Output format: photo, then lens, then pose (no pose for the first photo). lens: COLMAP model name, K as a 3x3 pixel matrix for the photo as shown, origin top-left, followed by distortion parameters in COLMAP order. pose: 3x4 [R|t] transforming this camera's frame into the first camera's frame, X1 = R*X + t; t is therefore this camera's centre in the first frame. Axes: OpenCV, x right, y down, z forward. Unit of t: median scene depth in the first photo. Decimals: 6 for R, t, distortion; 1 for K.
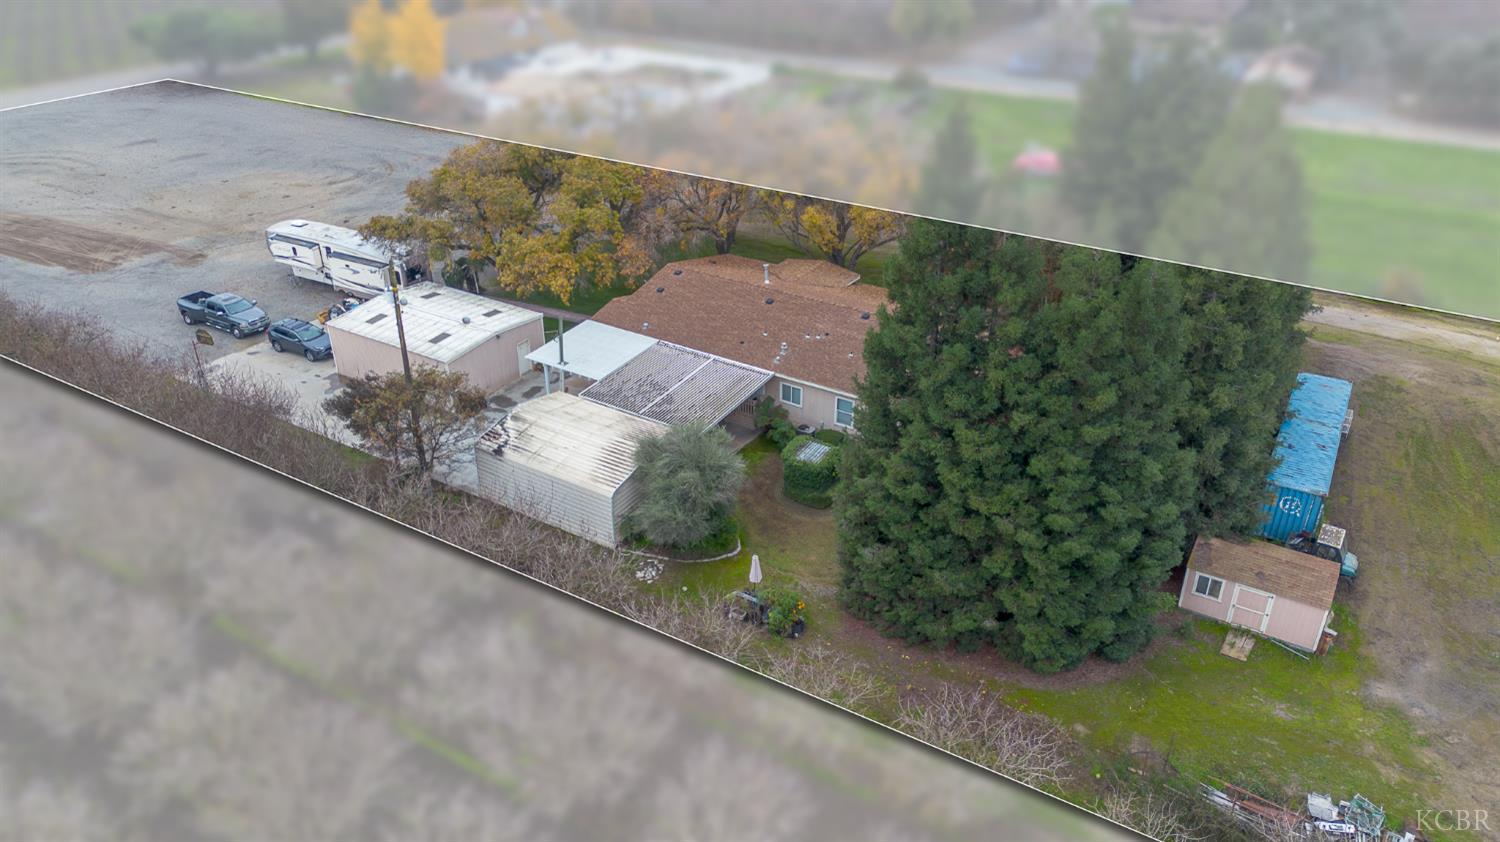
lens RADIAL K [[1049.5, 0, 750.0], [0, 1049.5, 421.0], [0, 0, 1]] dist [0.116314, -0.185778]
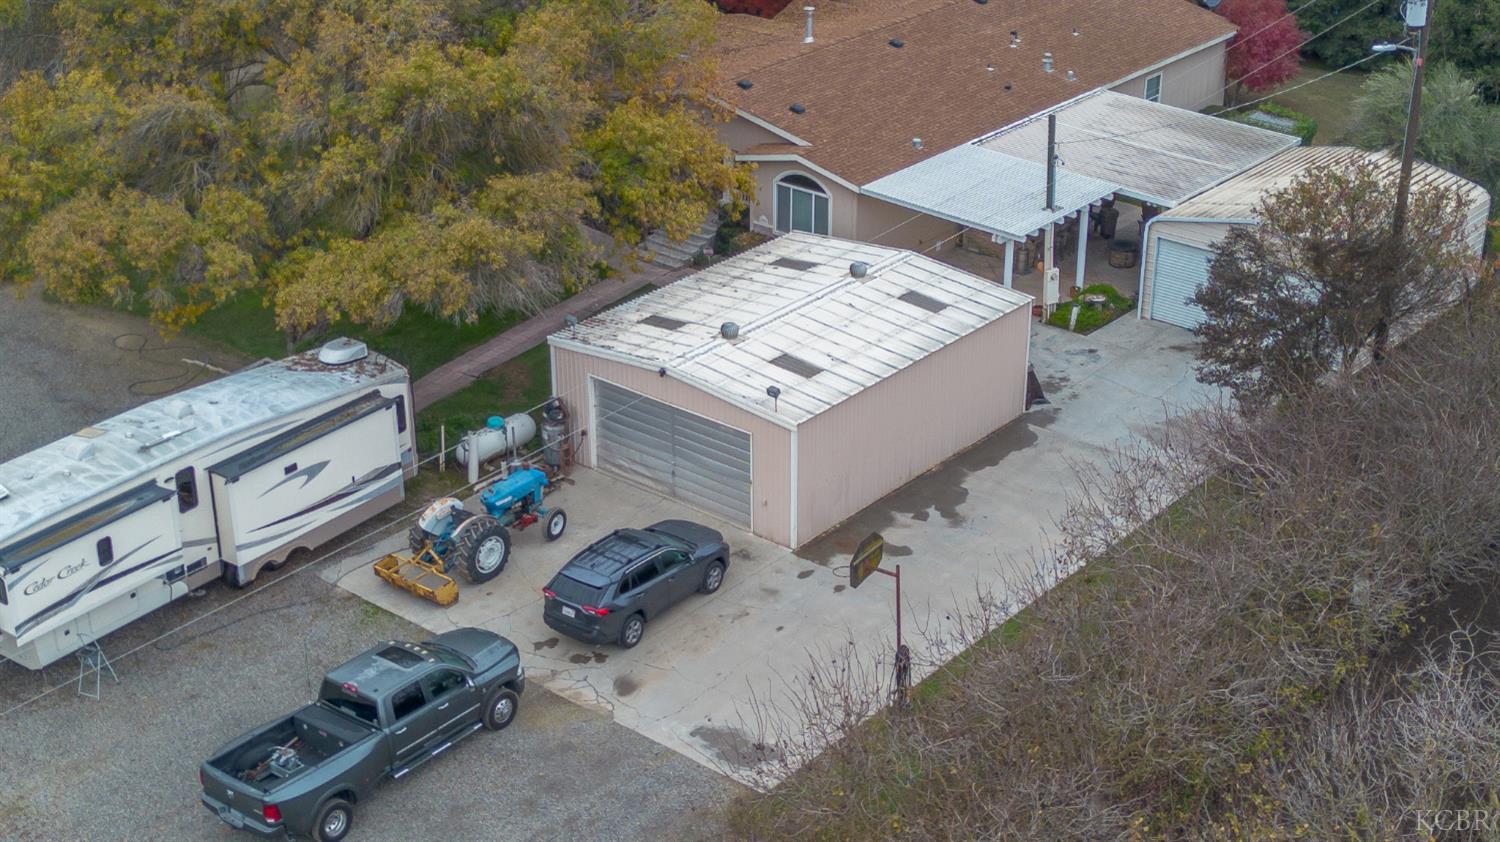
lens RADIAL K [[2102.2, 0, 750.0], [0, 2102.2, 421.0], [0, 0, 1]] dist [0.204027, -0.672615]
pose [[0.162888, -0.436455, 0.884858, -0.927159], [0.491789, 0.813402, 0.310679, -0.291251], [-0.855343, 0.384557, 0.347137, 0.646875]]
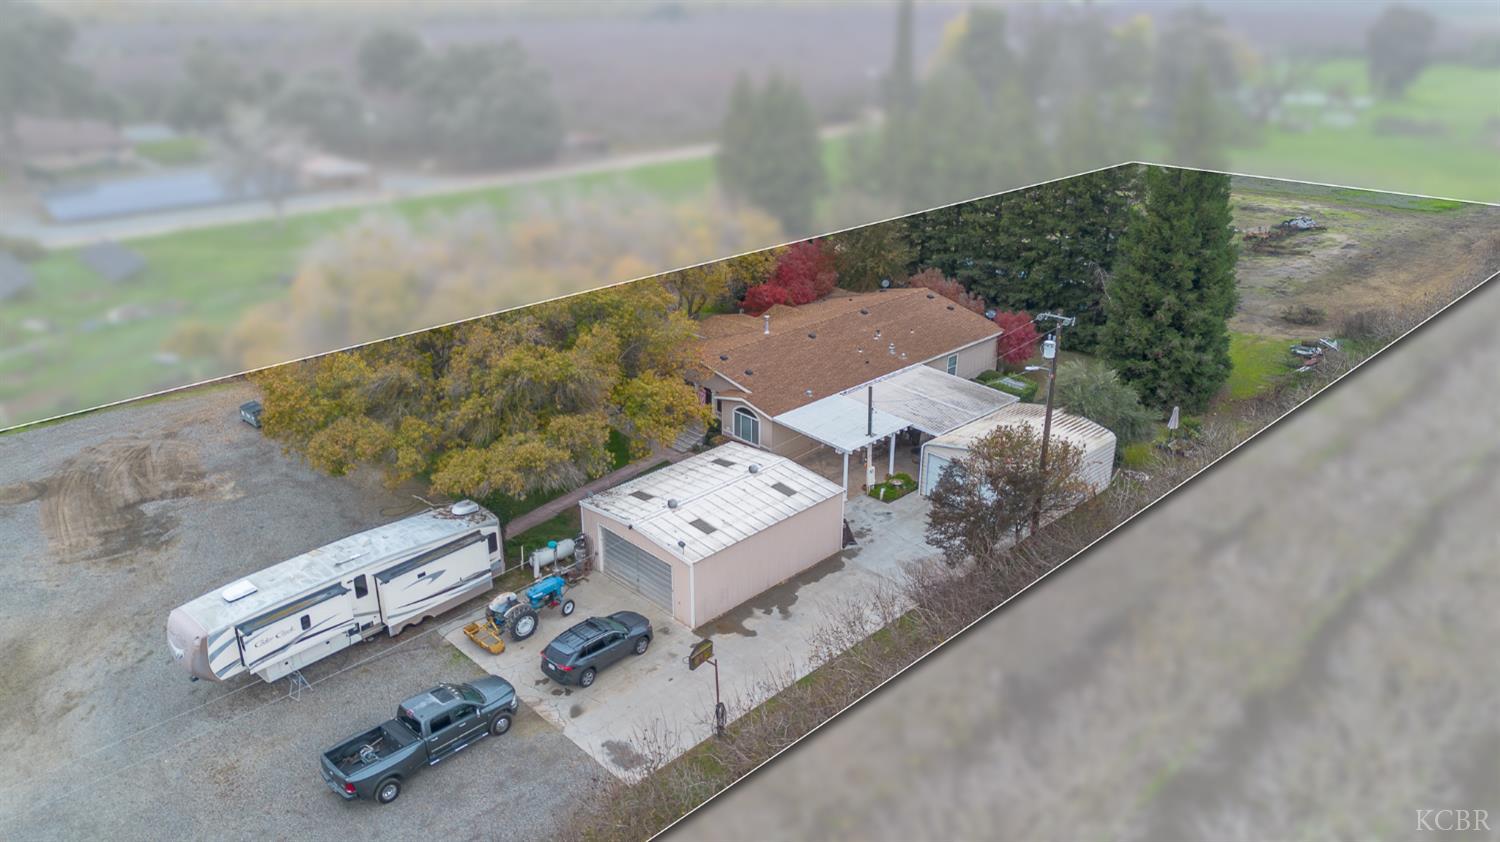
lens RADIAL K [[1049.5, 0, 750.0], [0, 1049.5, 421.0], [0, 0, 1]] dist [0.116314, -0.185778]
pose [[0.260042, -0.386145, 0.885025, -0.838212], [0.480091, 0.846945, 0.228468, -0.270443], [-0.837789, 0.365481, 0.405626, 0.559495]]
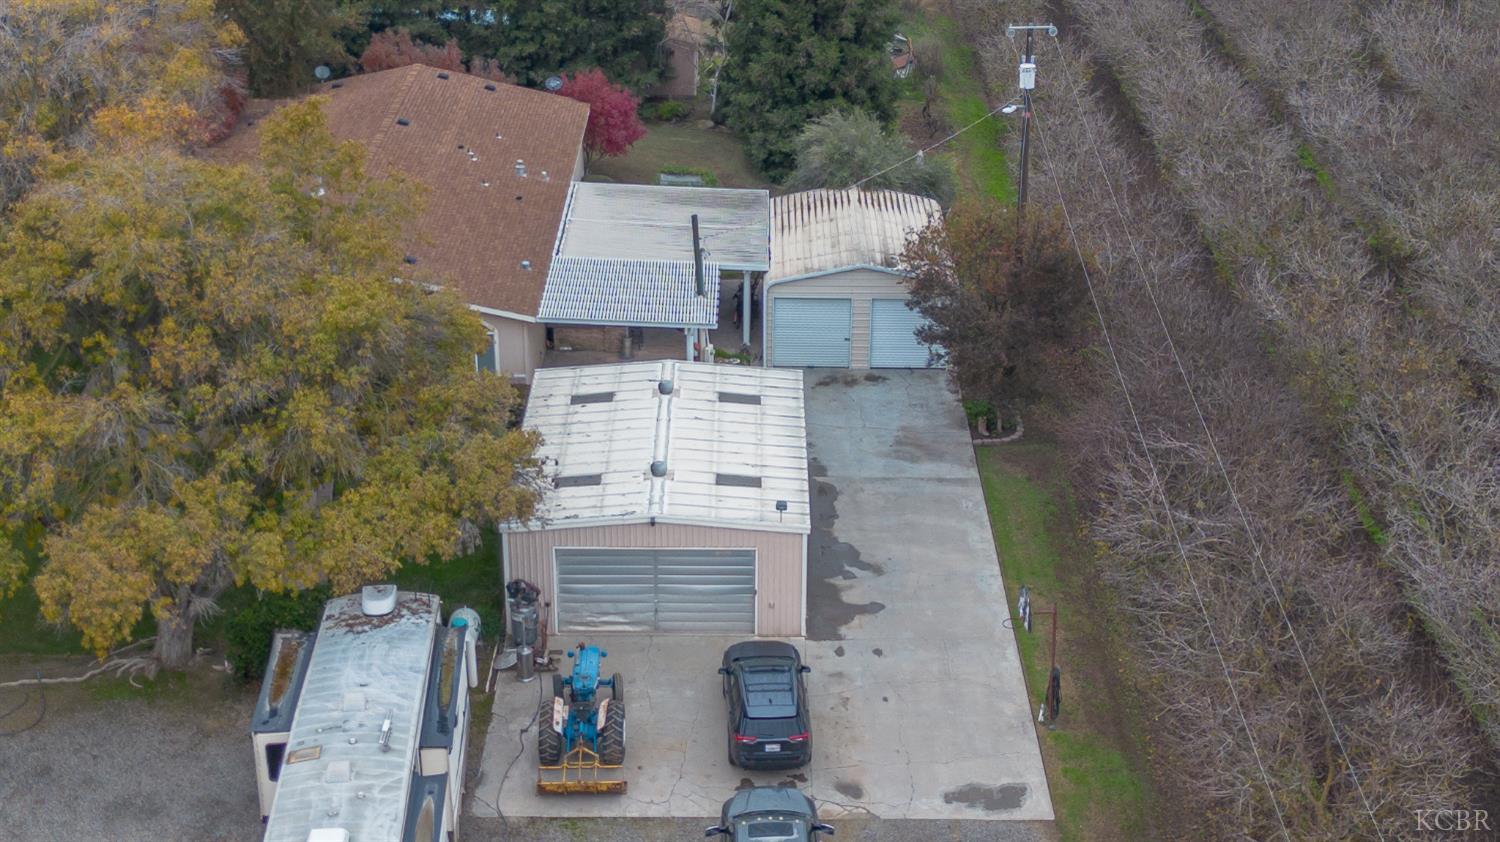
lens RADIAL K [[2102.2, 0, 750.0], [0, 2102.2, 421.0], [0, 0, 1]] dist [0.204027, -0.672615]
pose [[-0.509631, -0.383168, 0.770363, -0.890683], [0.414683, 0.675117, 0.610126, -0.567567], [-0.753866, 0.630396, -0.185167, 0.994650]]
